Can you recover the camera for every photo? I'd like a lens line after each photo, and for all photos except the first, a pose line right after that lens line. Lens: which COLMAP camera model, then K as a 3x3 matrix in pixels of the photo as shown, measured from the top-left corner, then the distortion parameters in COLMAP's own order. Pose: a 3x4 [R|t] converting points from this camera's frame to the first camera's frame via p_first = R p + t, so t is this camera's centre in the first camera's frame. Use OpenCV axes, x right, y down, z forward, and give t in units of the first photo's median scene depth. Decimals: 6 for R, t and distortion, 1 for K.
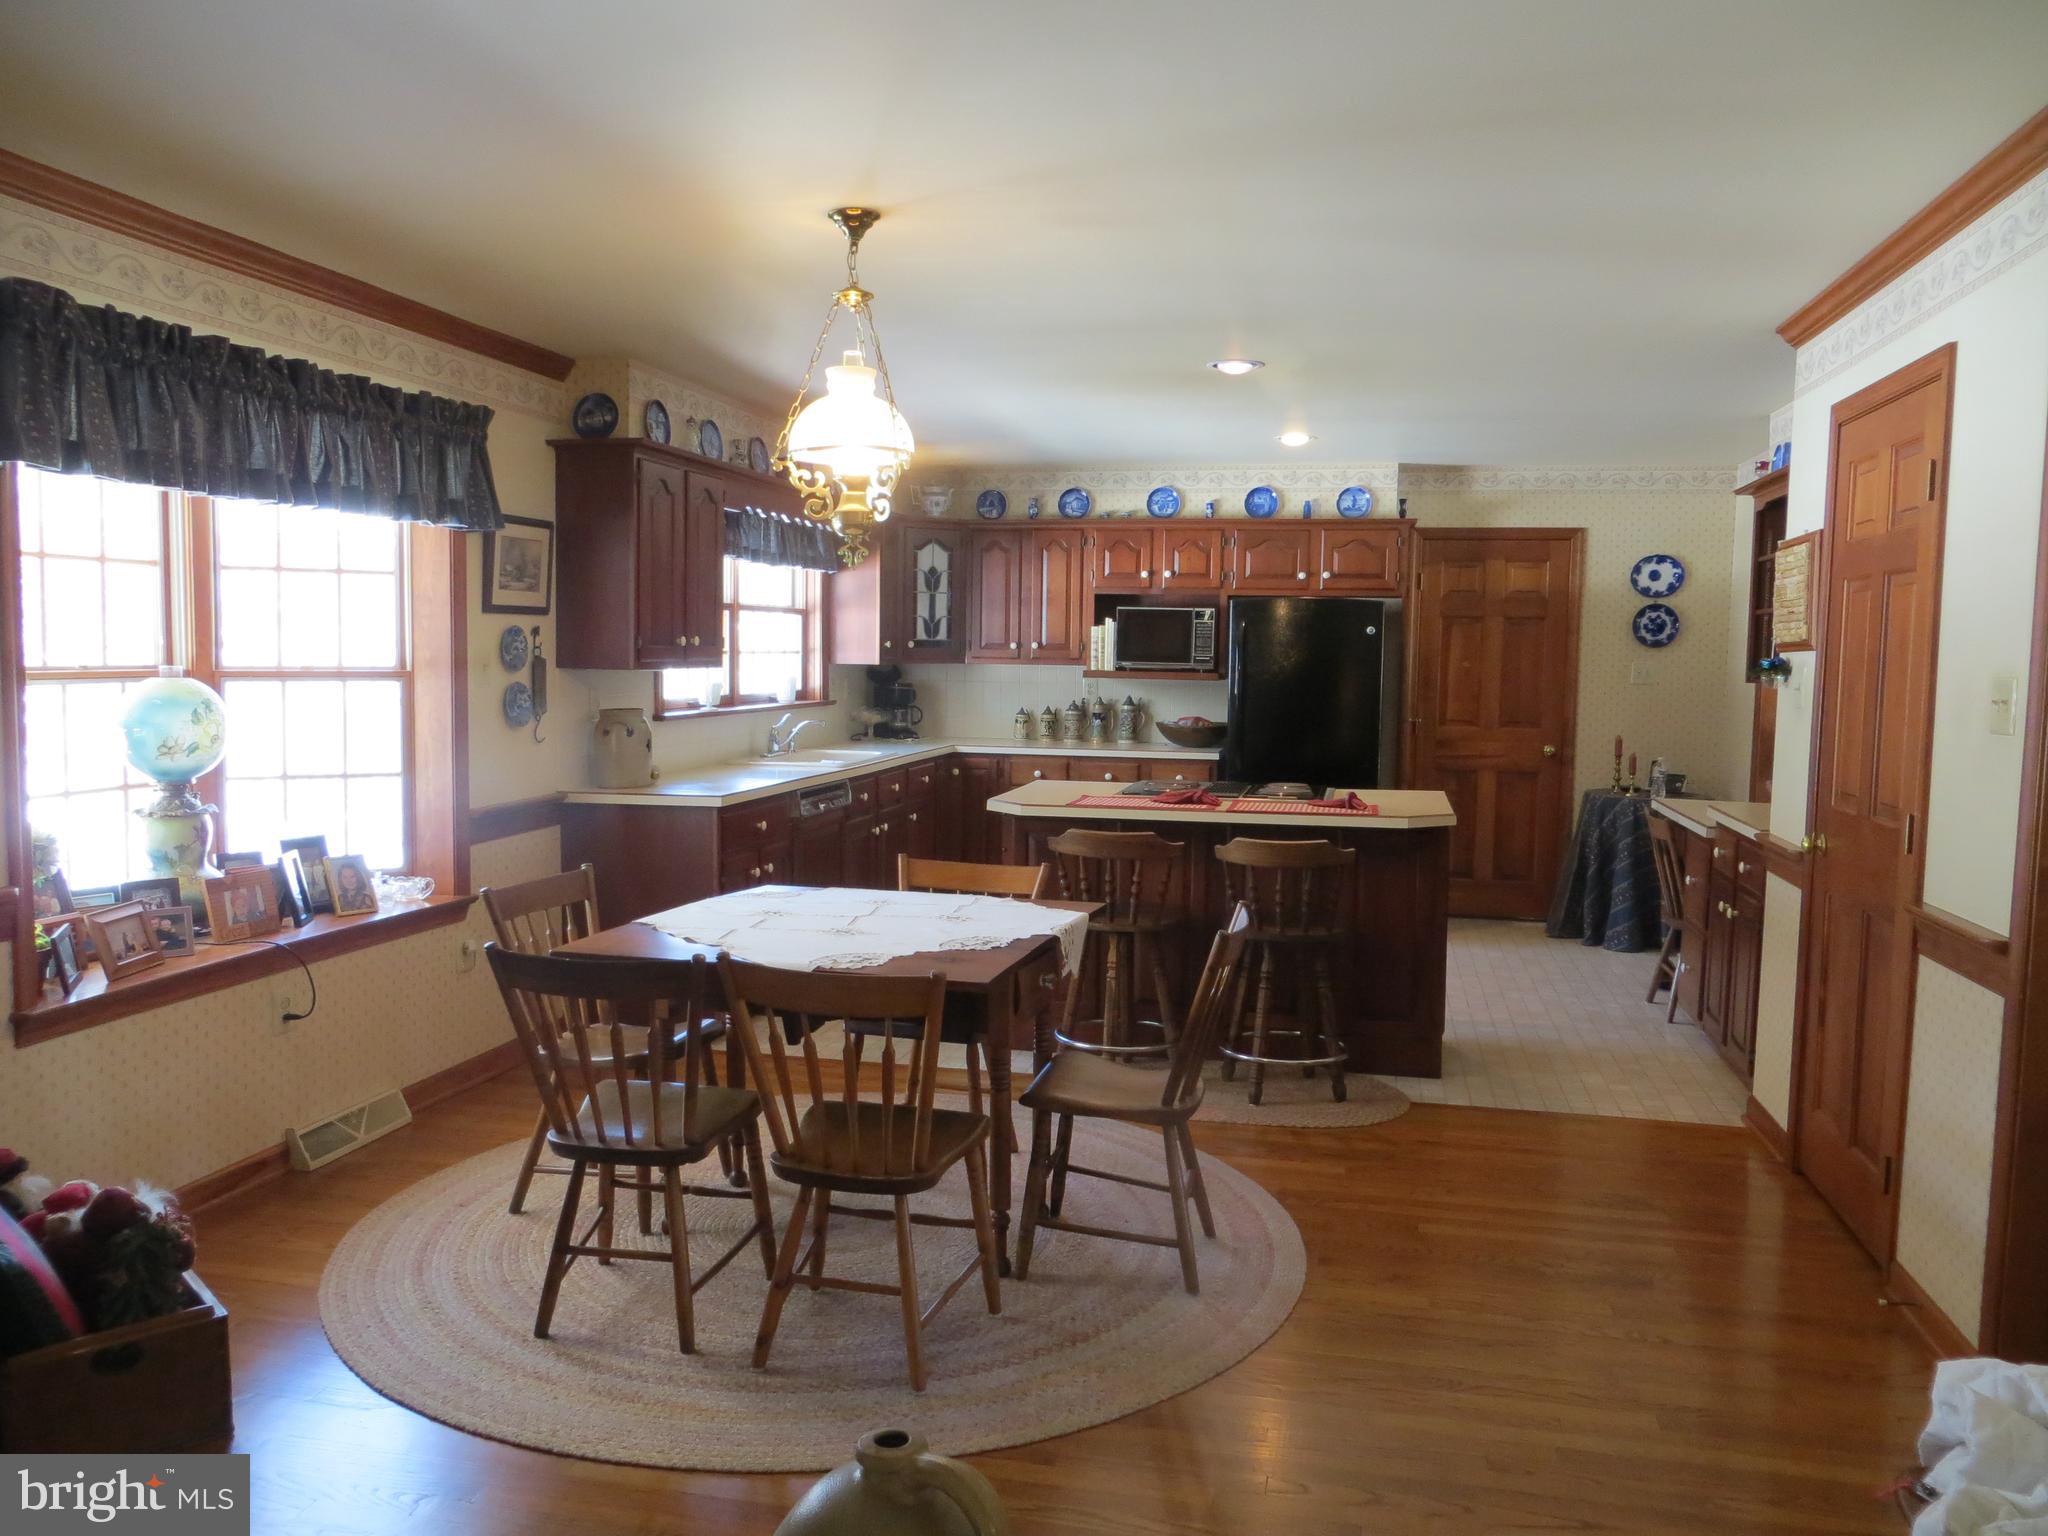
lens RADIAL K [[1525.5, 0, 1024.0], [0, 1525.5, 768.0], [0, 0, 1]] dist [0.006596, 0.001389]
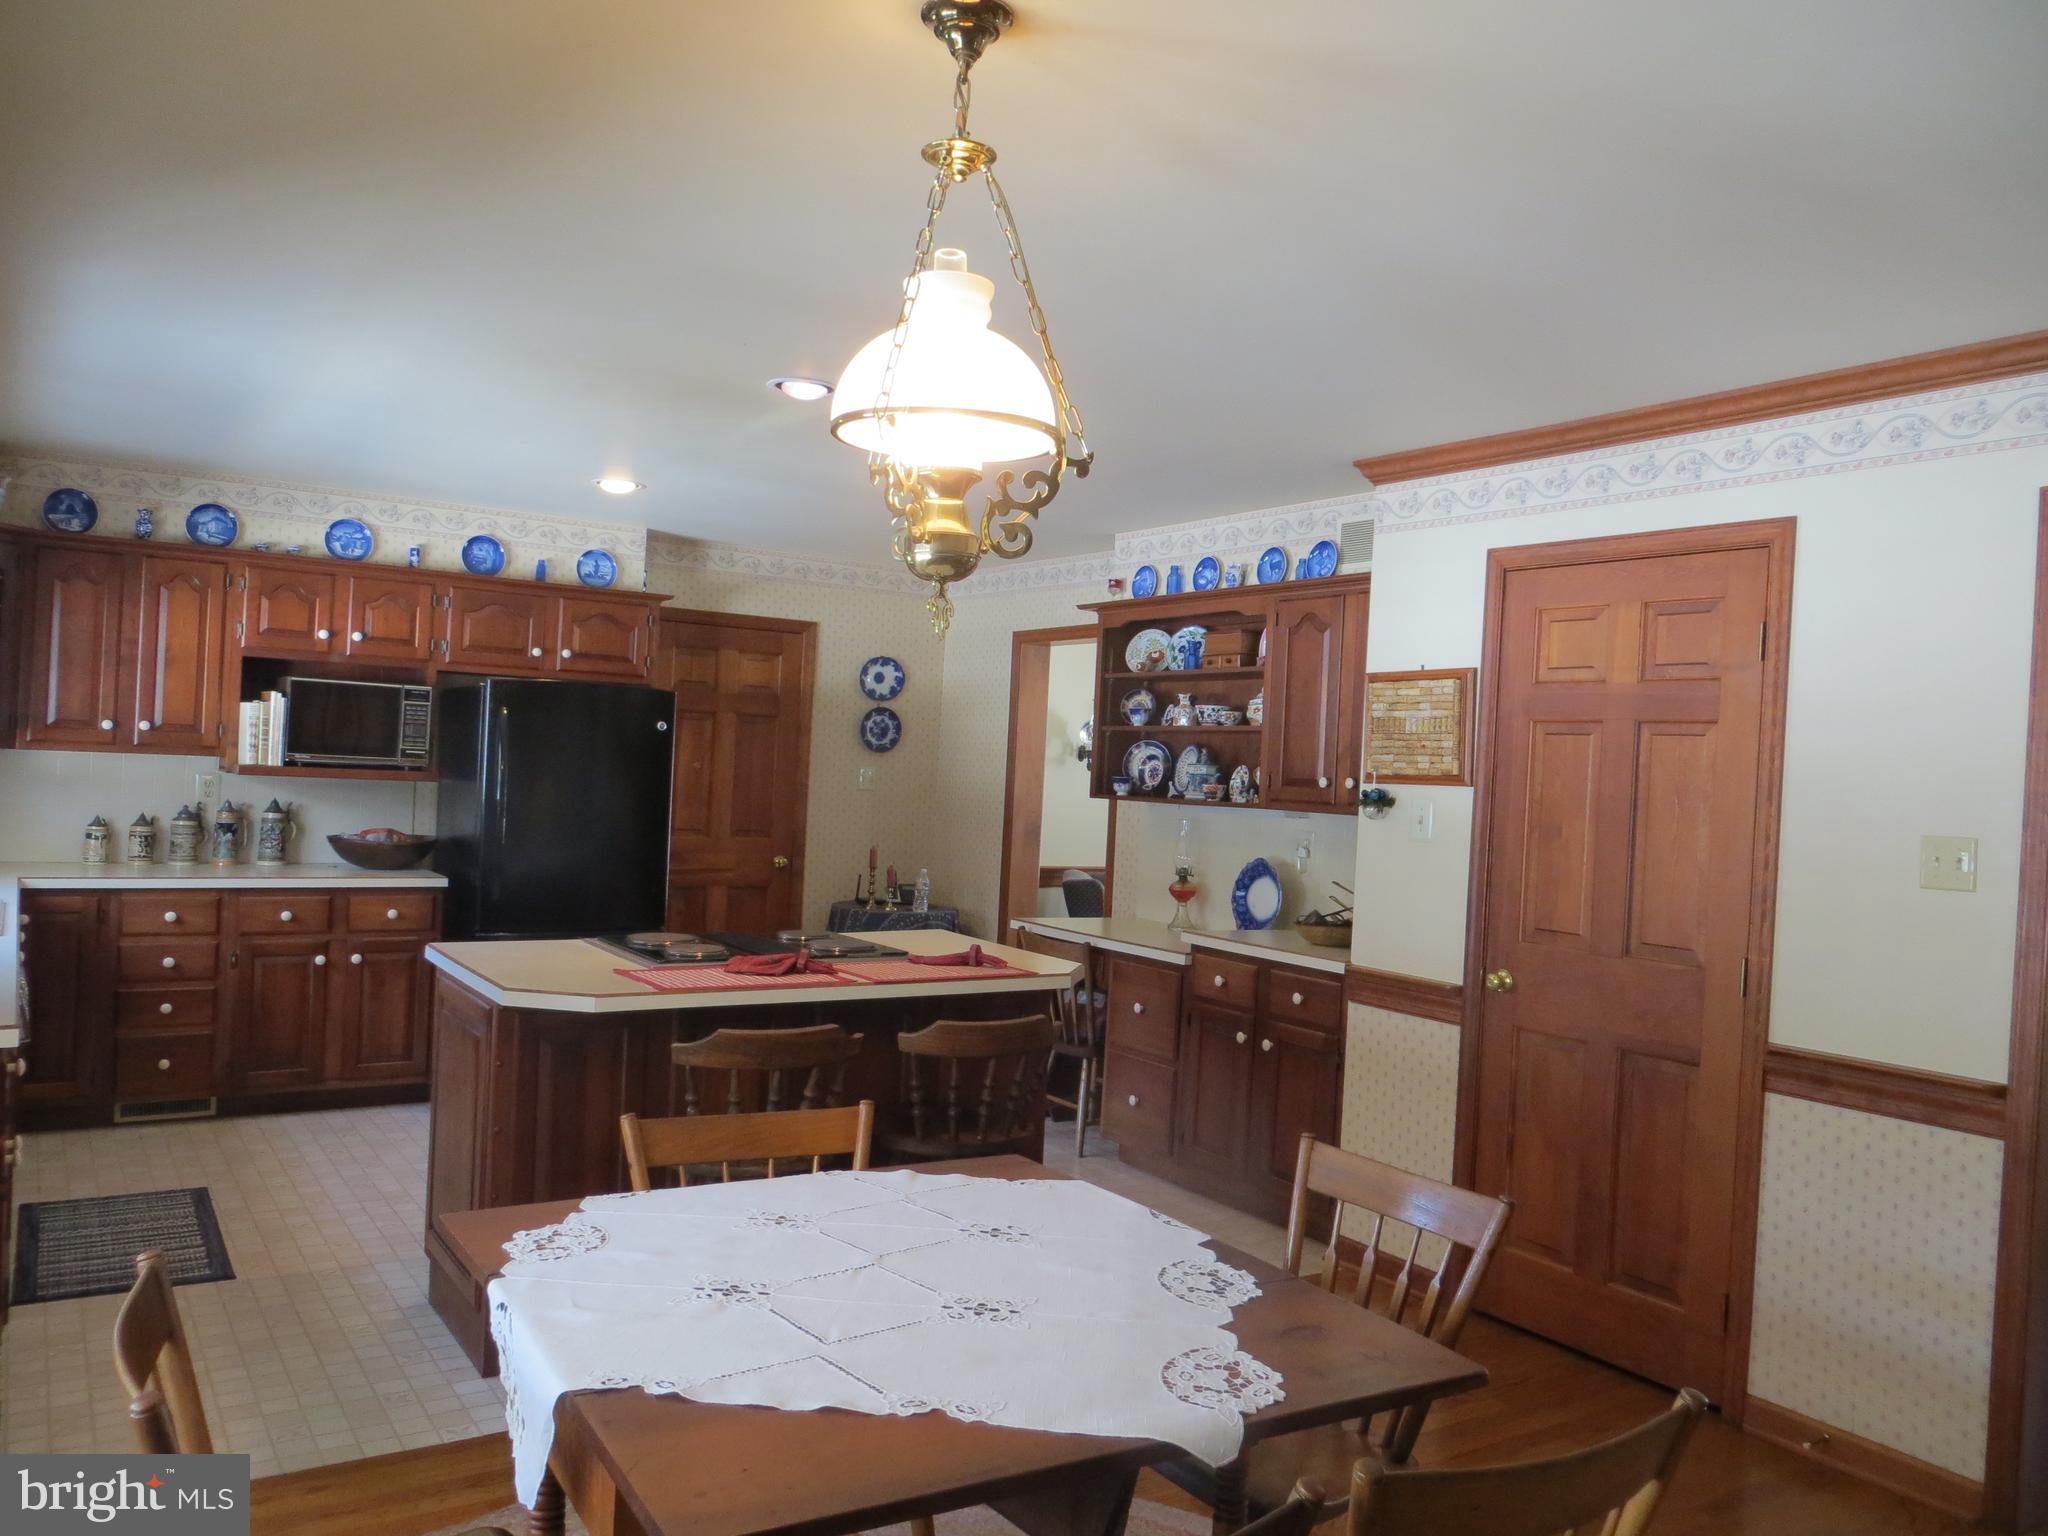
lens RADIAL K [[1538.9, 0, 1024.0], [0, 1538.9, 768.0], [0, 0, 1]] dist [-0.006869, -0.004679]
pose [[0.699901, 0.016184, 0.714057, -0.211533], [0.018962, 0.998970, -0.041228, -0.026599], [-0.713988, 0.042396, 0.698873, 0.251619]]
